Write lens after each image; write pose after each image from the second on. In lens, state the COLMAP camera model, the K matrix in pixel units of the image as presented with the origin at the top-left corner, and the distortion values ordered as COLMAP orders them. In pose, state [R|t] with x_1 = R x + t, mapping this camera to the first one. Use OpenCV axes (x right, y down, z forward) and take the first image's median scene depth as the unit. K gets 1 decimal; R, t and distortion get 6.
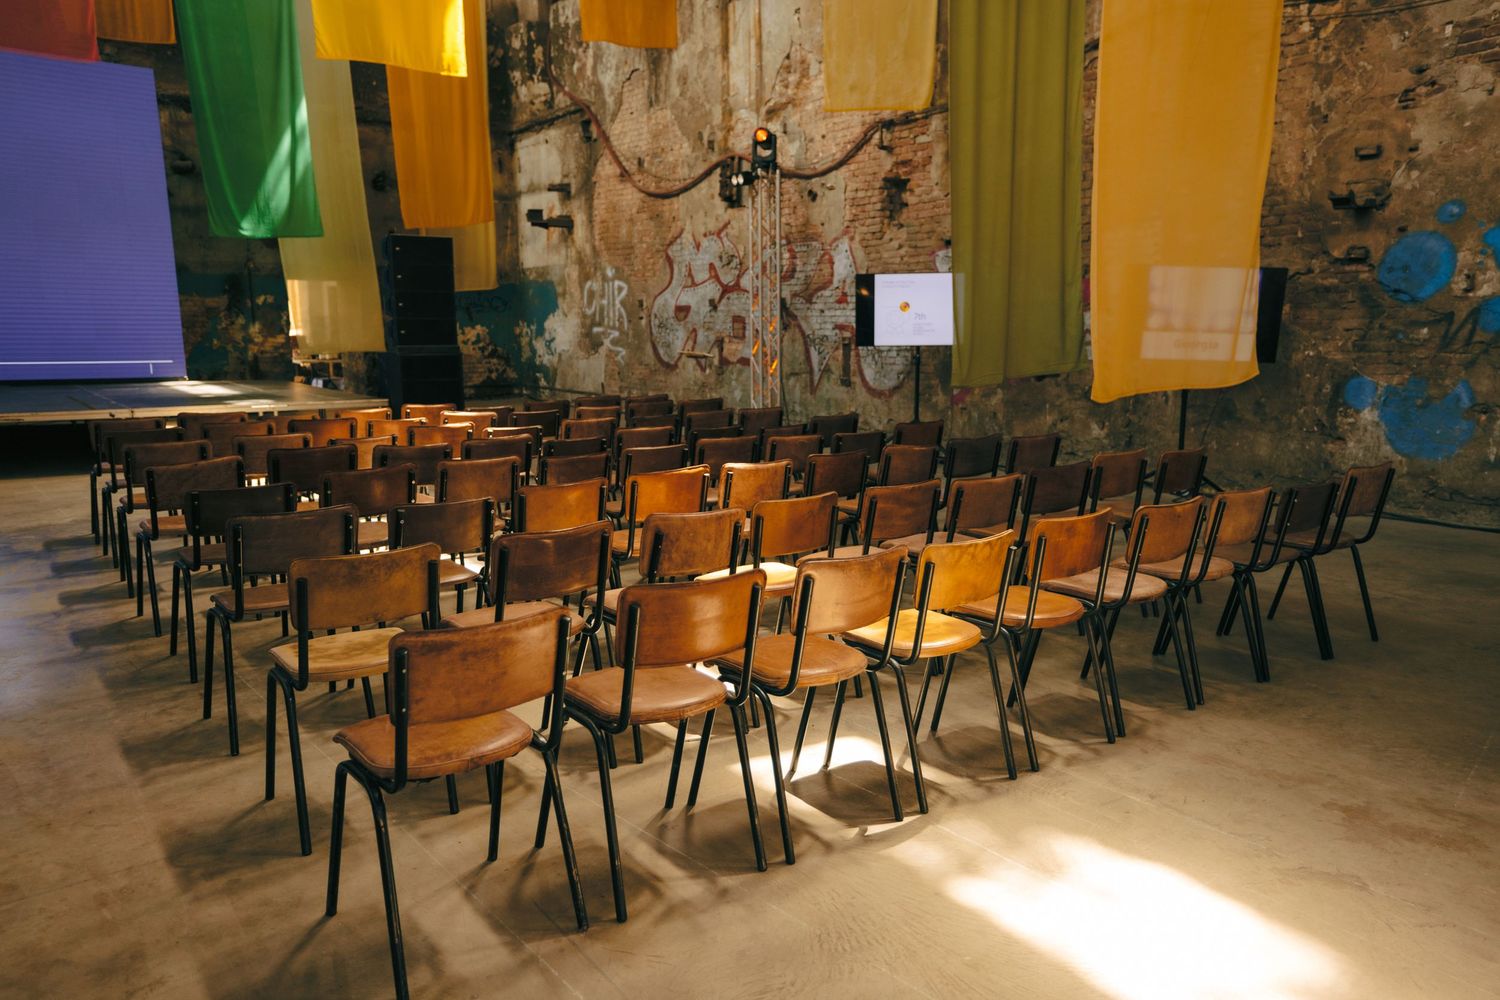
lens RADIAL K [[1070.4, 0, 750.0], [0, 1070.4, 500.0], [0, 0, 1]] dist [0.039885, 0.042643]
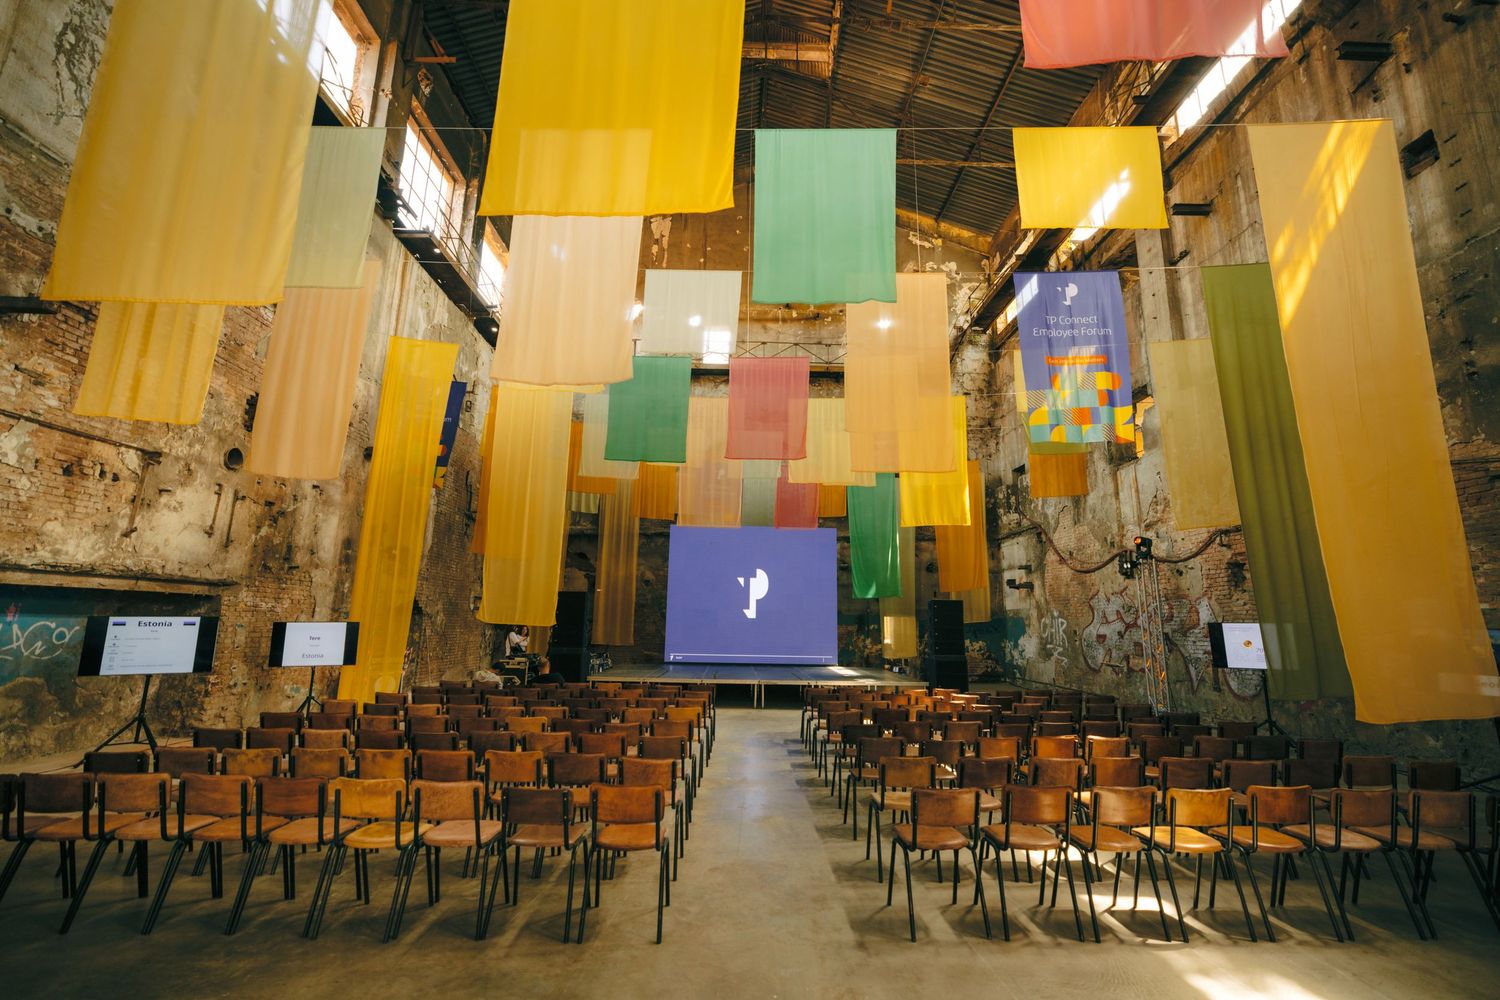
lens RADIAL K [[652.5, 0, 750.0], [0, 652.5, 500.0], [0, 0, 1]] dist [-0.027399, 0.015745]
pose [[0.826527, -0.088379, -0.555915, 0.076659], [-0.110017, 0.943187, -0.313519, -0.000902], [0.552041, 0.320293, 0.769847, -0.183760]]
